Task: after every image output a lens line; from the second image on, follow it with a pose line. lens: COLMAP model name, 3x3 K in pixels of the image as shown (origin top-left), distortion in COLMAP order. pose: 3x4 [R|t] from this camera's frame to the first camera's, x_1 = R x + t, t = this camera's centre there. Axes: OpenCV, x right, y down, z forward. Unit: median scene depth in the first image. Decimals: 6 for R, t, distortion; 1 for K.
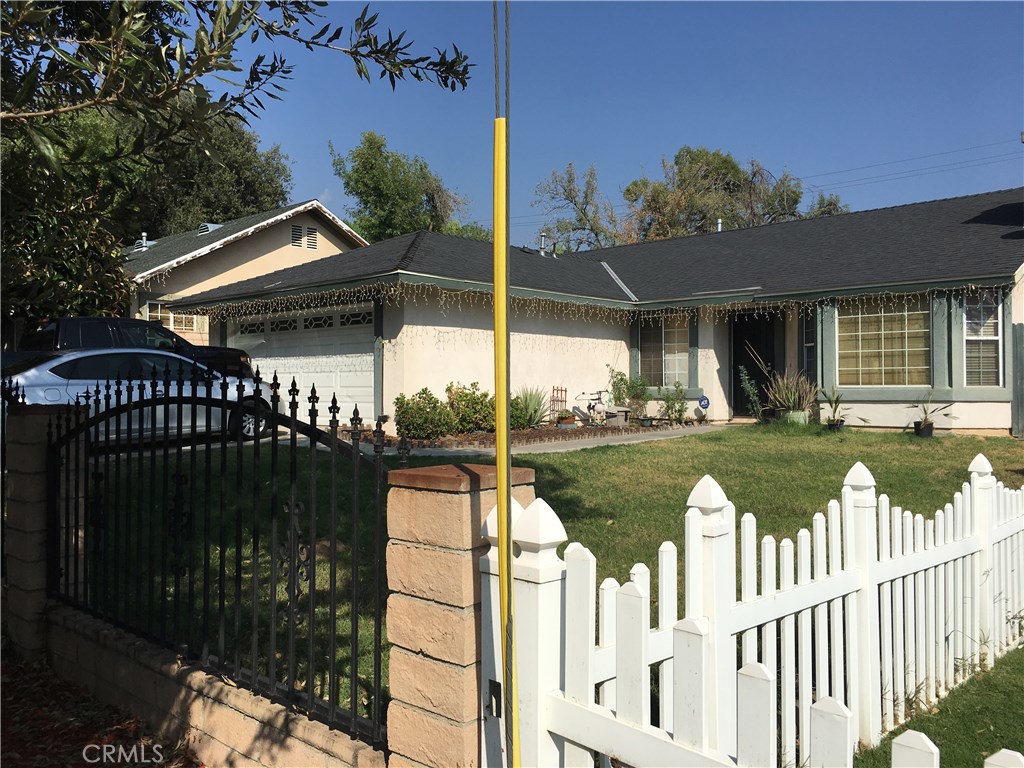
lens RADIAL K [[868.6, 0, 508.2], [0, 868.6, 378.1], [0, 0, 1]] dist [0.051158, -0.002008]
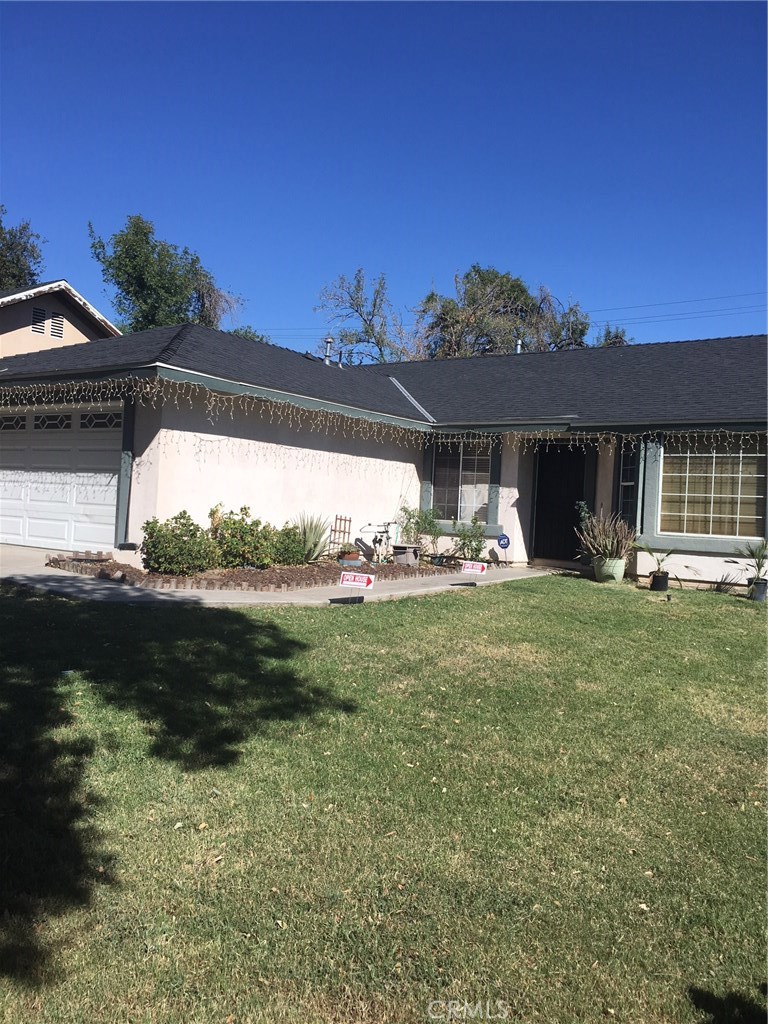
lens RADIAL K [[868.6, 0, 382.0], [0, 868.6, 509.0], [0, 0, 1]] dist [0.051158, -0.002008]
pose [[0.990286, 0.052743, 0.128653, -0.014039], [-0.054474, 0.998465, 0.009977, -0.007422], [-0.127930, -0.016888, 0.991639, 0.142578]]
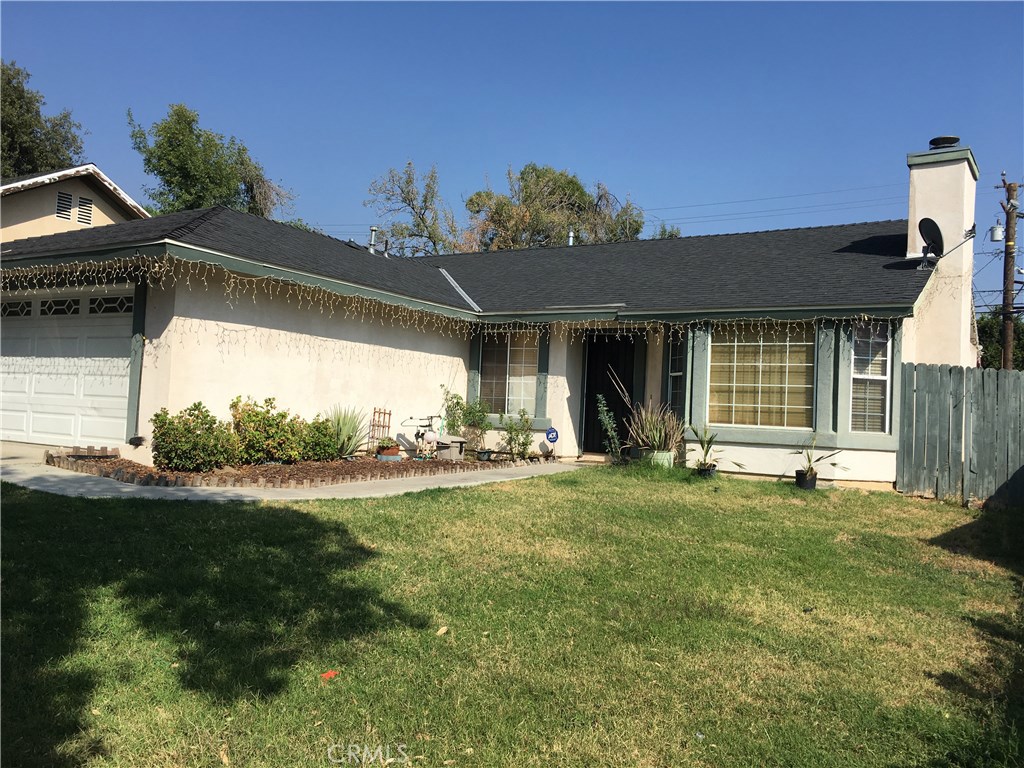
lens RADIAL K [[868.6, 0, 508.2], [0, 868.6, 378.1], [0, 0, 1]] dist [0.051158, -0.002008]
pose [[0.979404, 0.055589, 0.194109, 0.014869], [-0.050628, 0.998254, -0.030429, 0.000070], [-0.195462, 0.019975, 0.980508, 0.177689]]
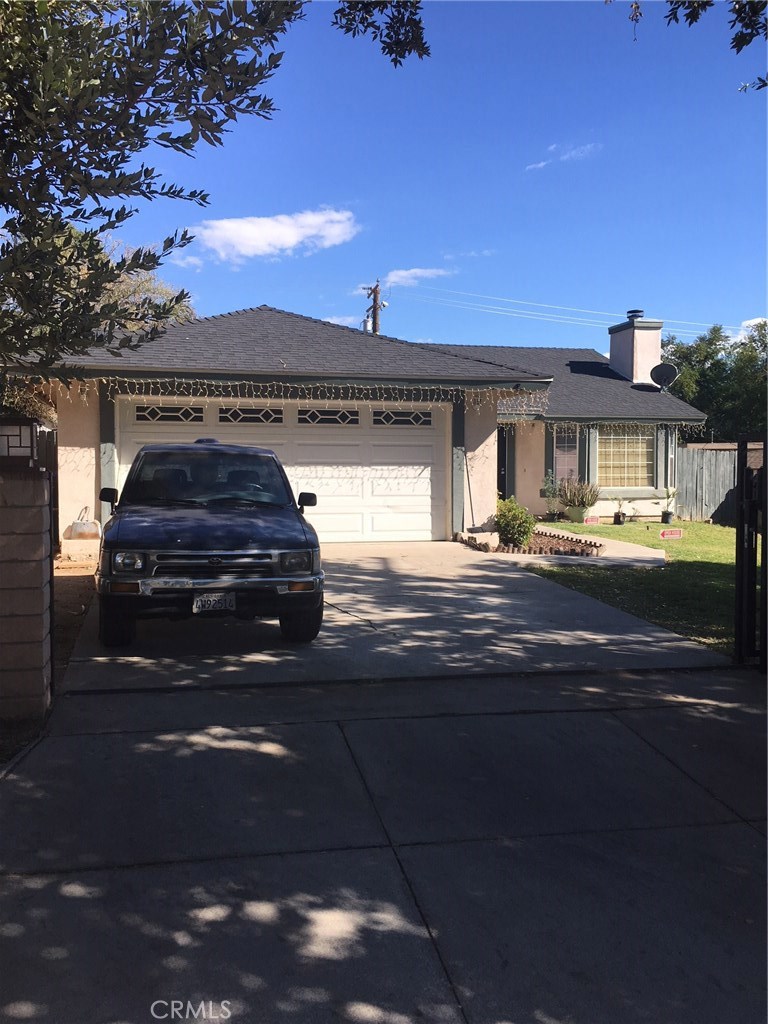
lens RADIAL K [[868.6, 0, 382.0], [0, 868.6, 509.0], [0, 0, 1]] dist [0.051158, -0.002008]
pose [[0.535472, -0.033282, 0.843897, -0.851733], [-0.012423, 0.998805, 0.047274, -0.015775], [-0.844462, -0.035798, 0.534418, 0.493766]]
